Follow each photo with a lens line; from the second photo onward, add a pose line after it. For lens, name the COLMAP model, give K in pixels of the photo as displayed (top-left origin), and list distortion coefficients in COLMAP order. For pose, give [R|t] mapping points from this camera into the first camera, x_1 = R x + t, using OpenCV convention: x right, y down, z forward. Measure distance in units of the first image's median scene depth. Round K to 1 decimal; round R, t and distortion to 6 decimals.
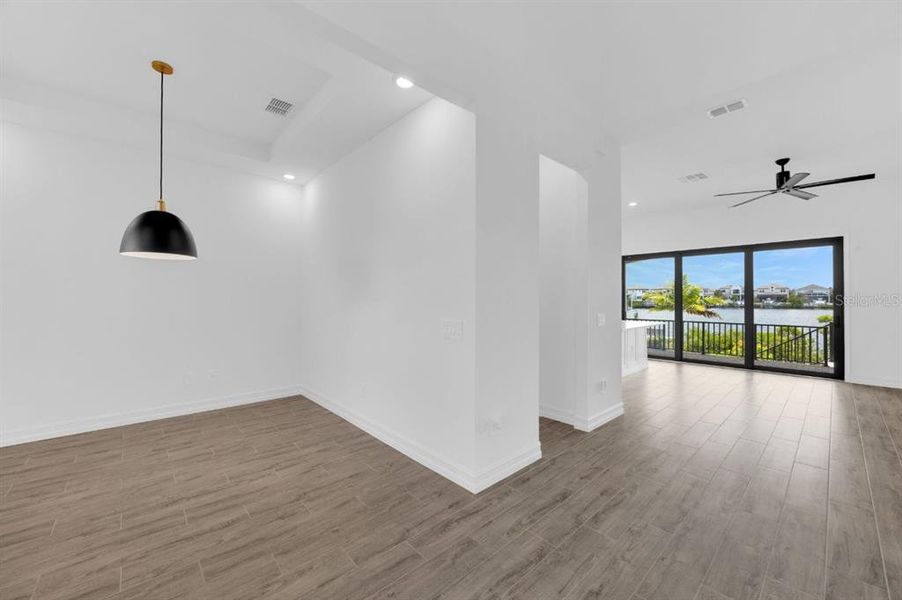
lens RADIAL K [[346.7, 0, 448.8], [0, 346.7, 296.3], [0, 0, 1]] dist [-0.001557, -0.000127]
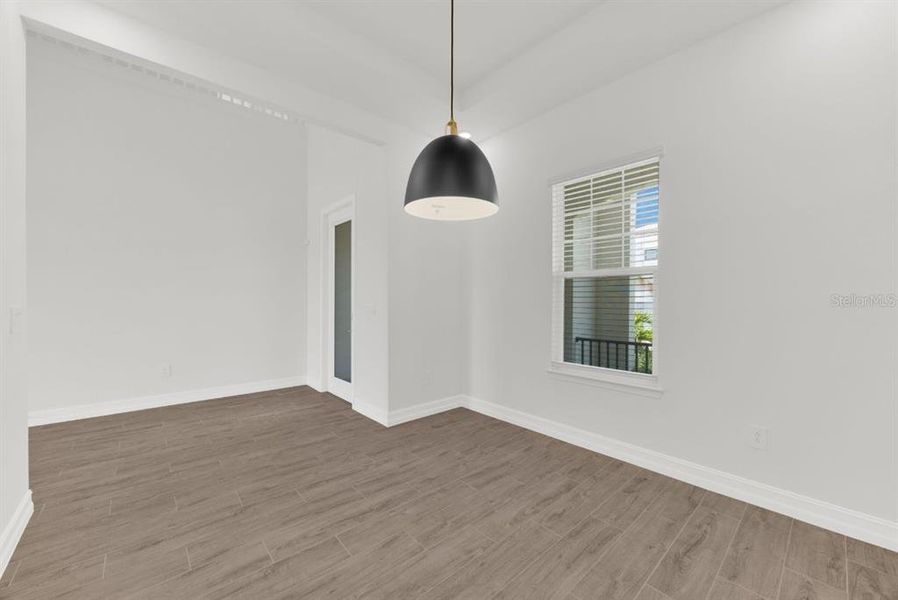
lens RADIAL K [[345.2, 0, 451.4], [0, 345.2, 300.9], [0, 0, 1]] dist [-0.001557, -0.000127]
pose [[-0.999965, -0.008379, 0.000519, -0.953872], [-0.008382, 0.999947, -0.005946, 0.062088], [-0.000469, -0.005950, -0.999982, 1.879099]]
